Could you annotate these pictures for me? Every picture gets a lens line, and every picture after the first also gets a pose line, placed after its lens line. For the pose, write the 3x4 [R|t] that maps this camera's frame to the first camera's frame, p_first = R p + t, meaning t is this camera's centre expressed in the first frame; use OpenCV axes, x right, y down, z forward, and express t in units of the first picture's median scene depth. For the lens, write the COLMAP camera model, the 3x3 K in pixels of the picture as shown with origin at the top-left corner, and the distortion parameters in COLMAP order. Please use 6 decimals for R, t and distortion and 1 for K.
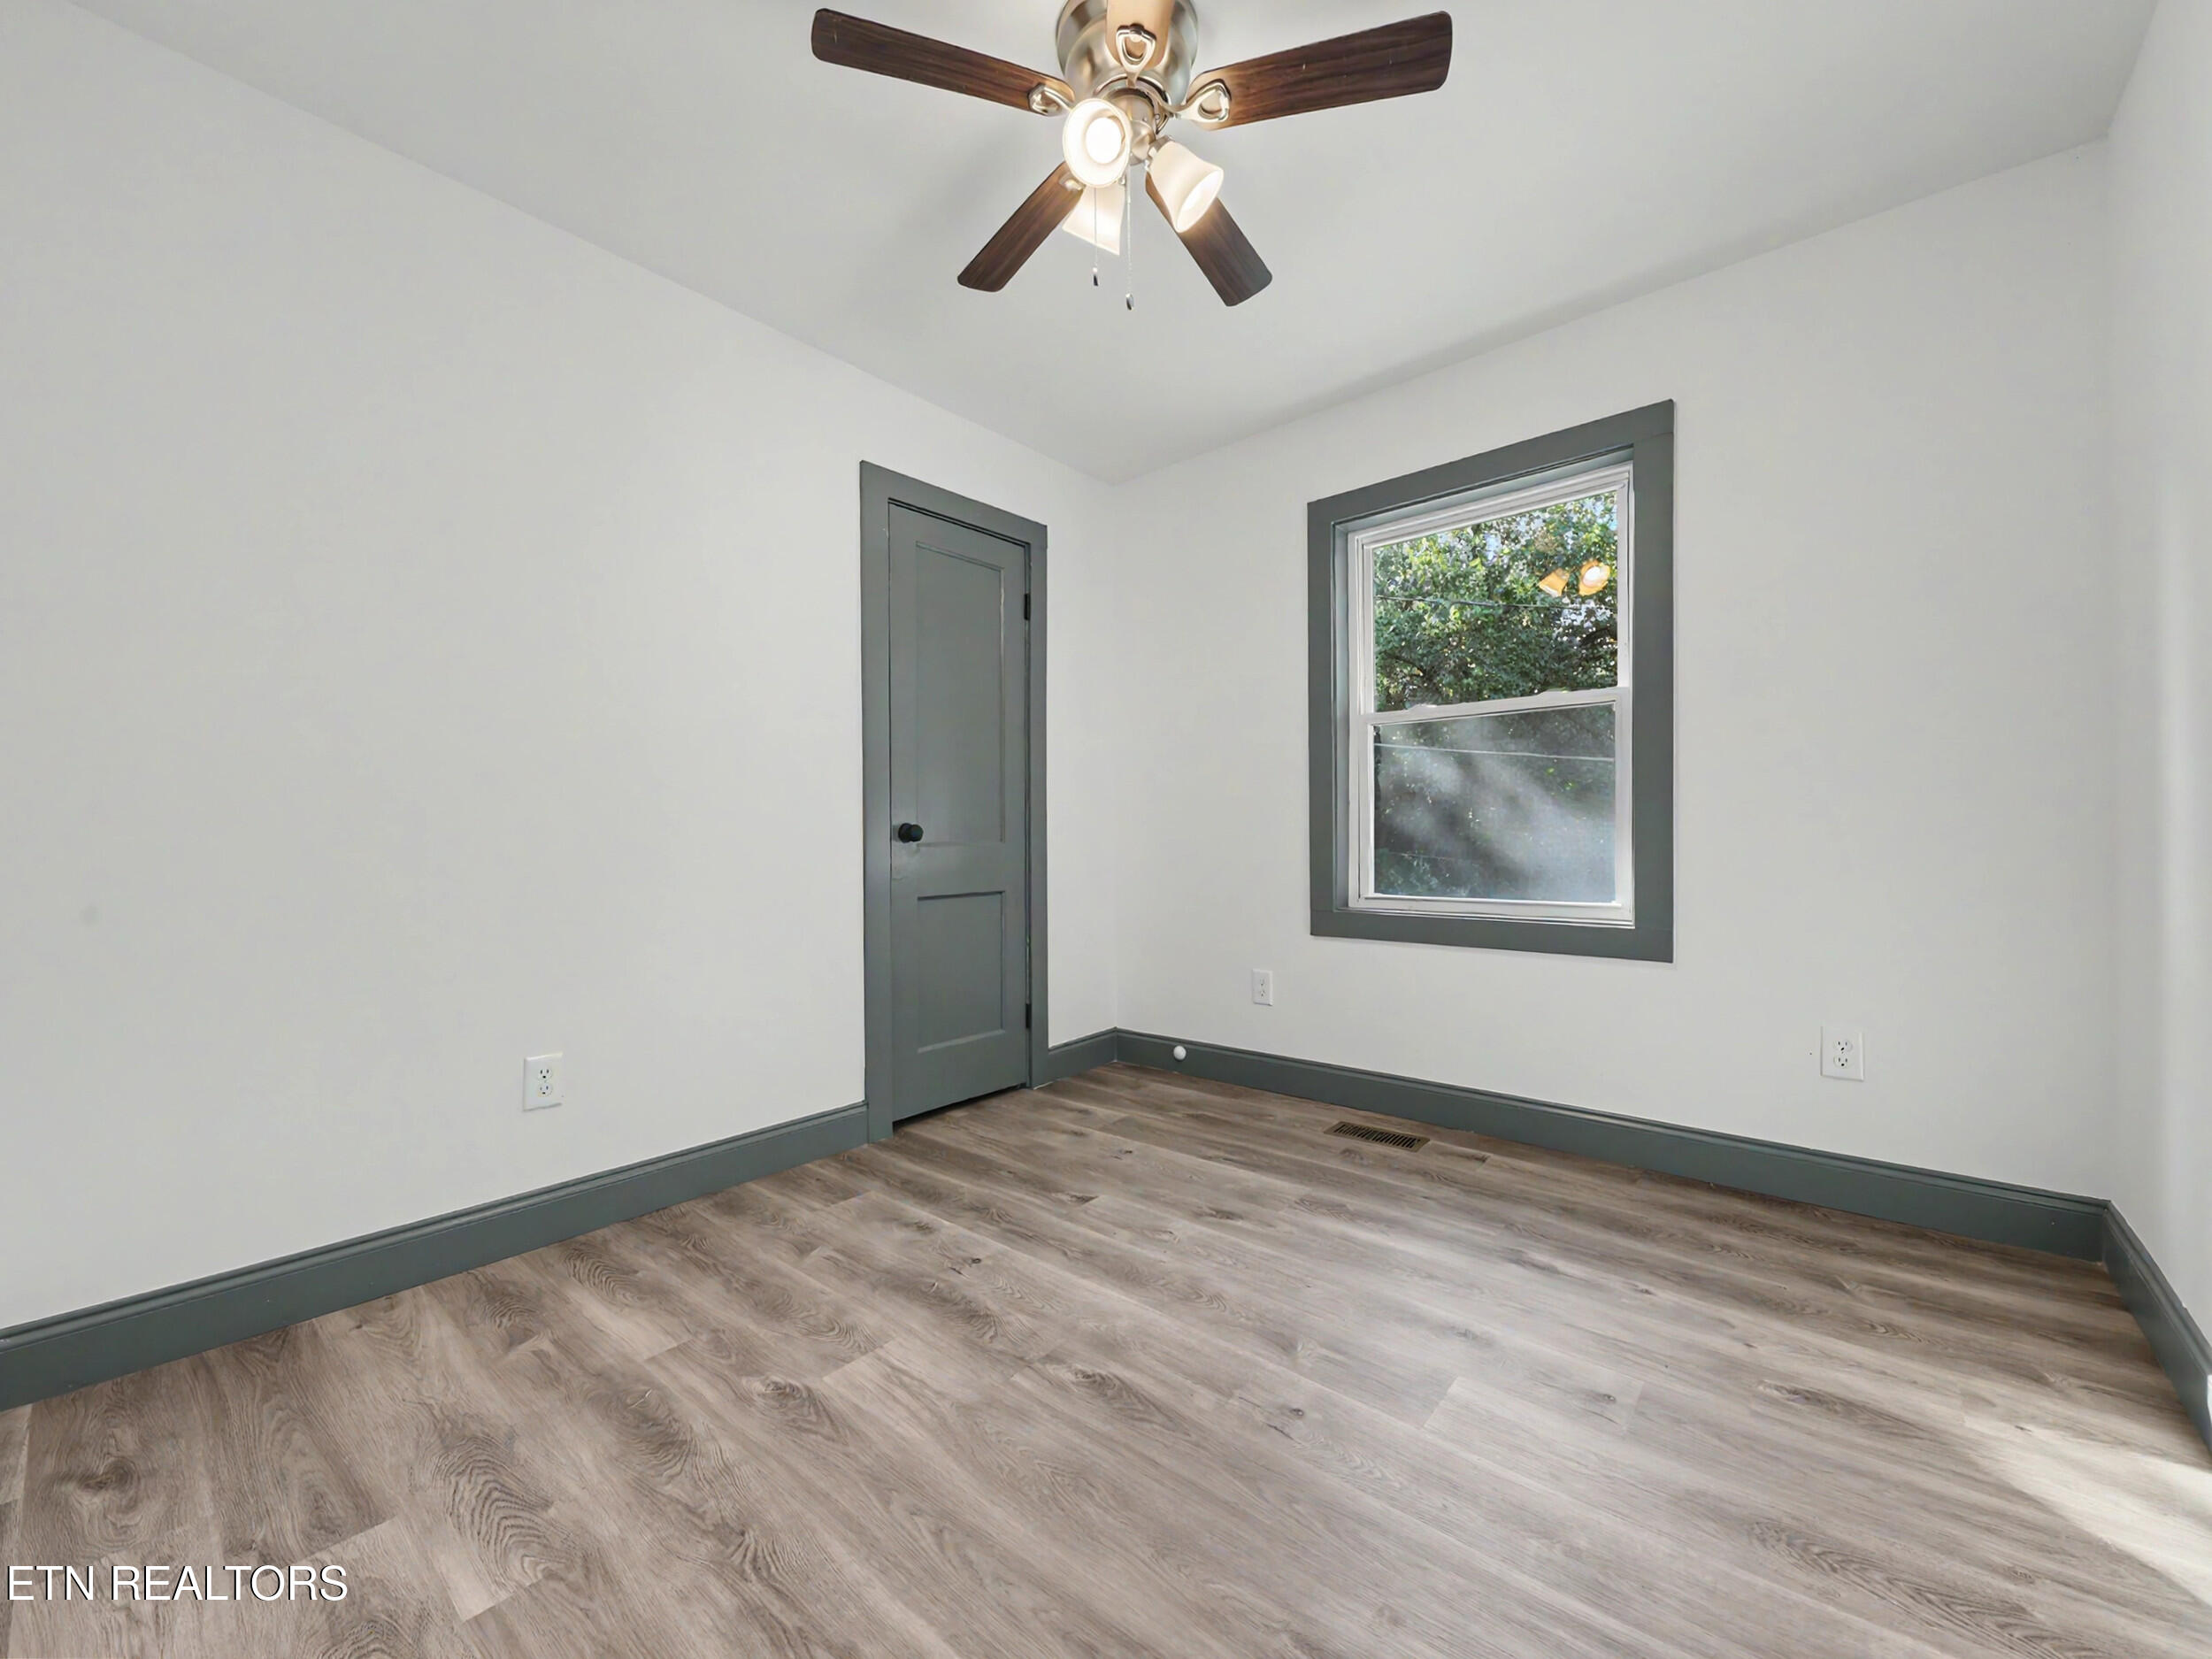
lens RADIAL K [[871.7, 0, 1114.2], [0, 871.7, 839.3], [0, 0, 1]] dist [0.005523, -0.002821]
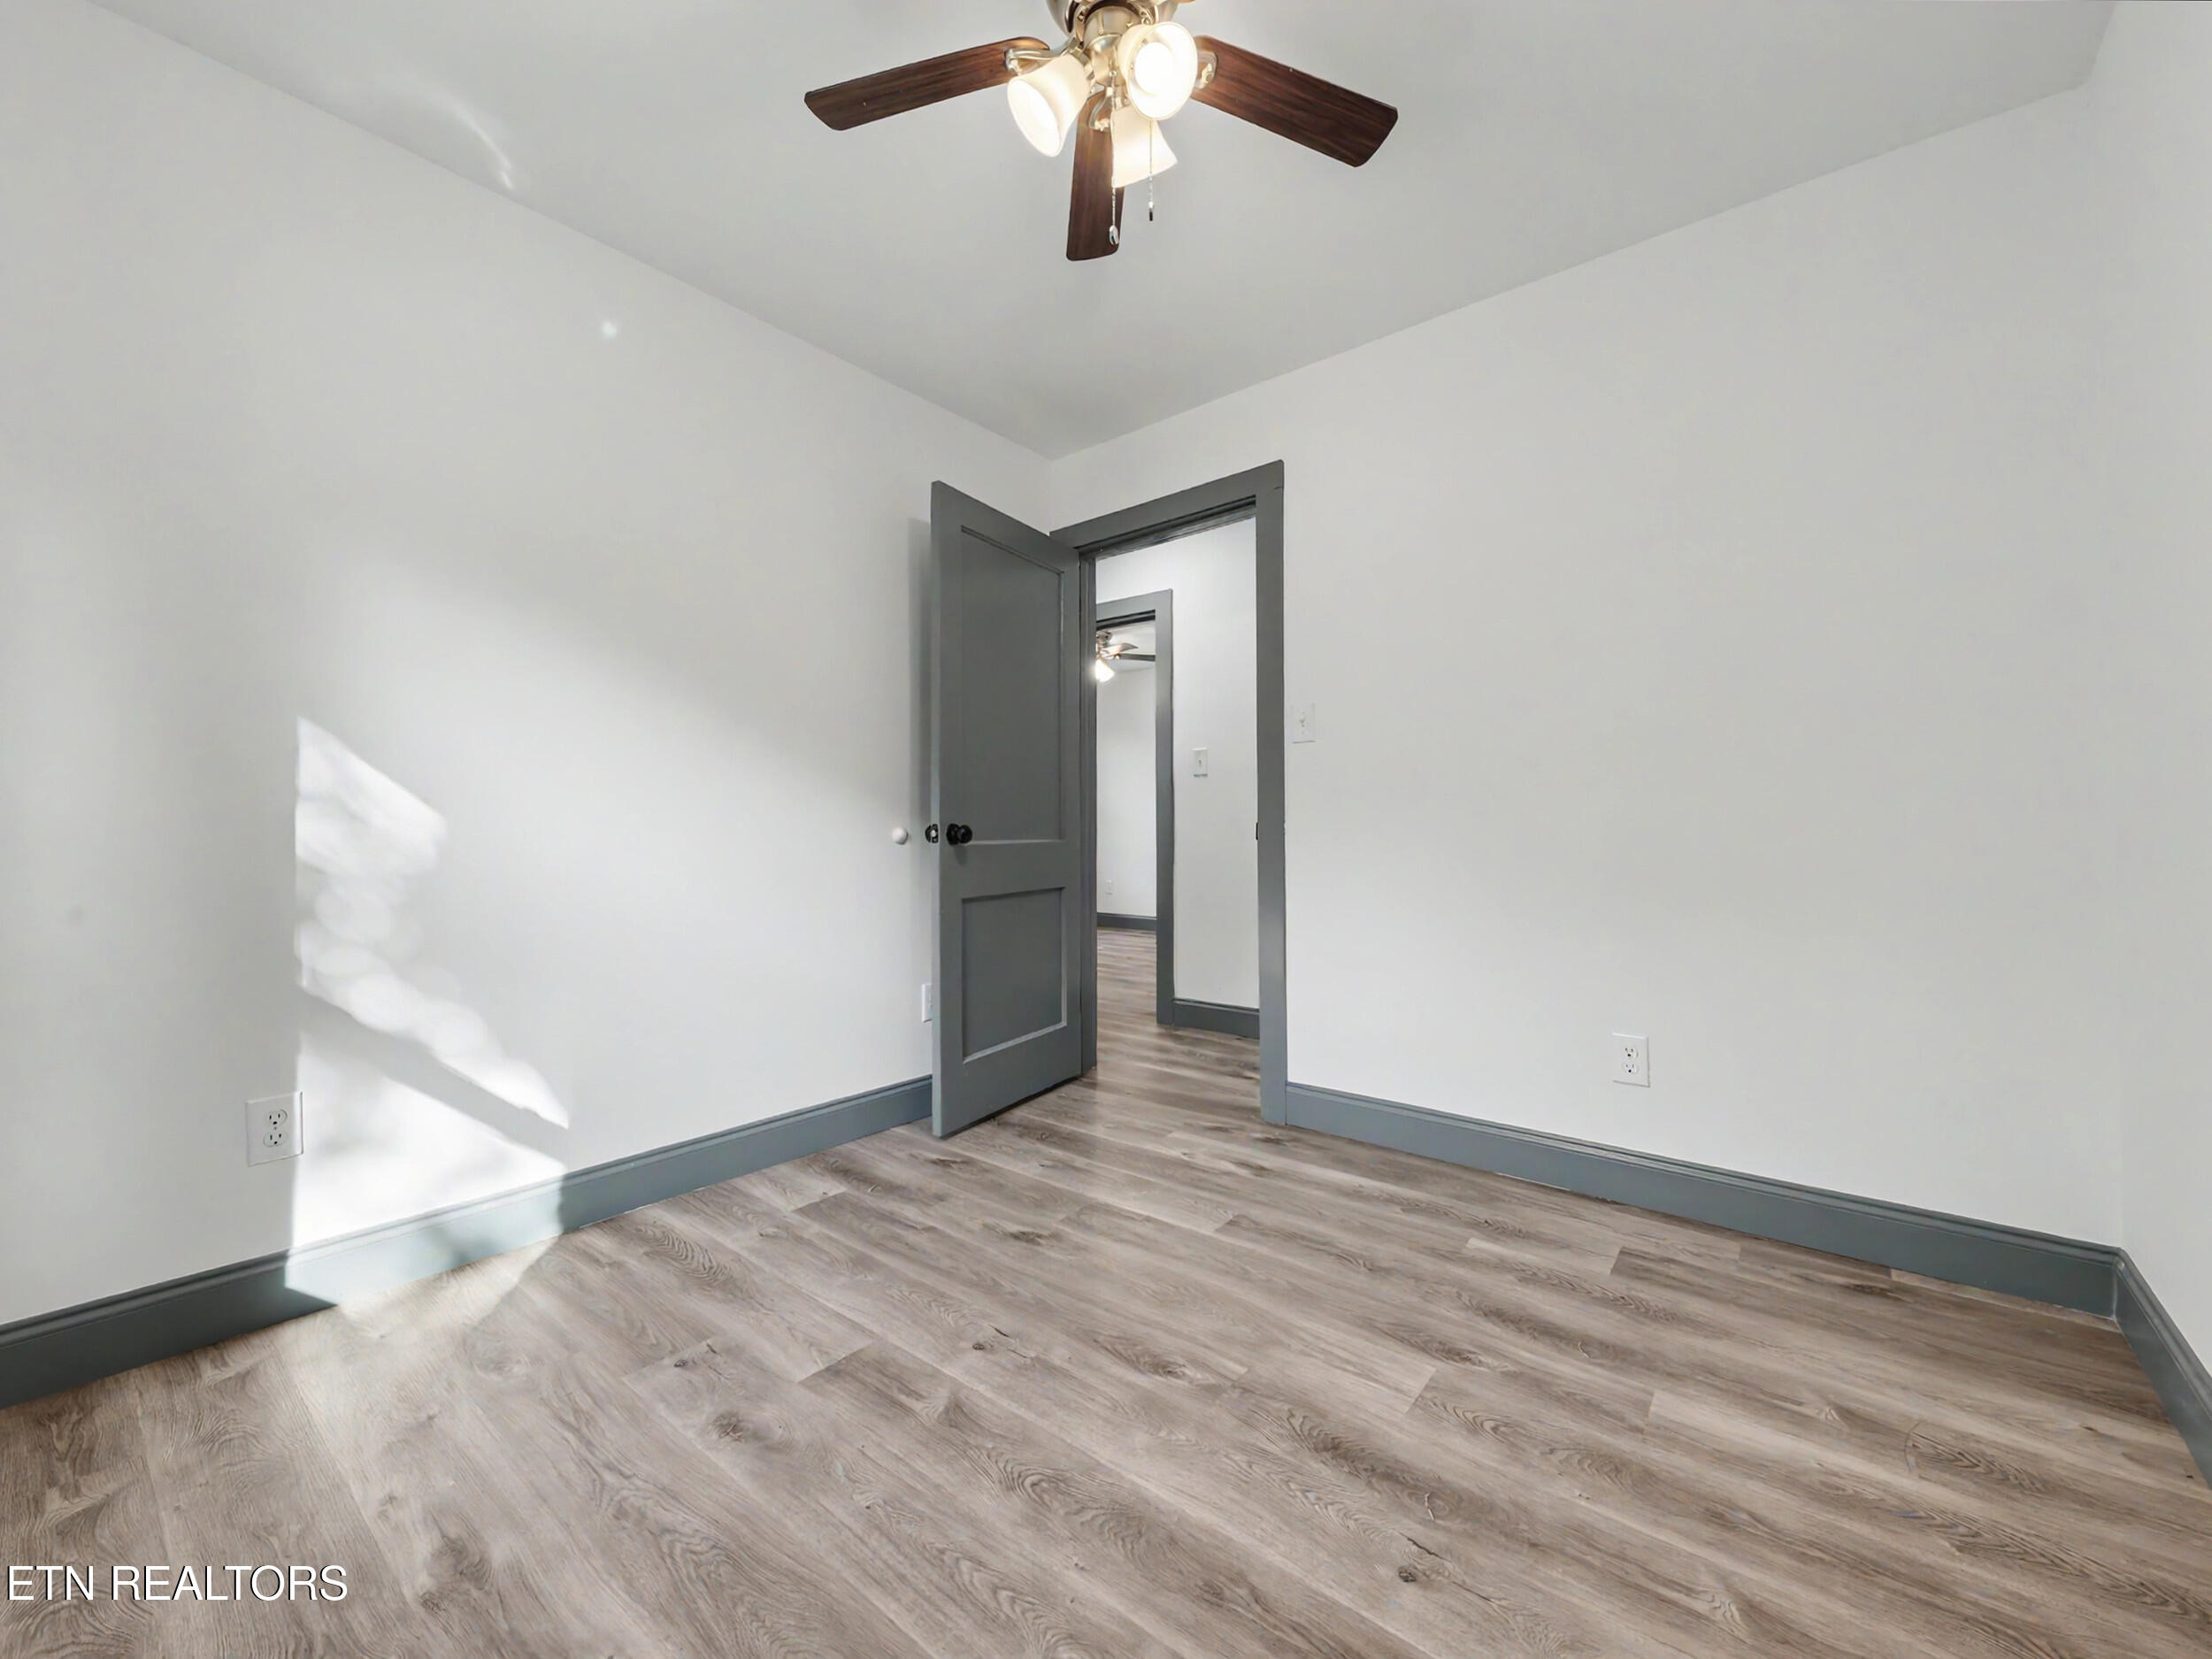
lens RADIAL K [[871.7, 0, 1112.1], [0, 871.7, 834.2], [0, 0, 1]] dist [0.005523, -0.002821]
pose [[-0.999633, 0.014260, -0.023044, 0.050606], [0.014127, 0.999883, 0.005950, -0.007895], [0.023126, 0.005622, -0.999717, 1.958961]]
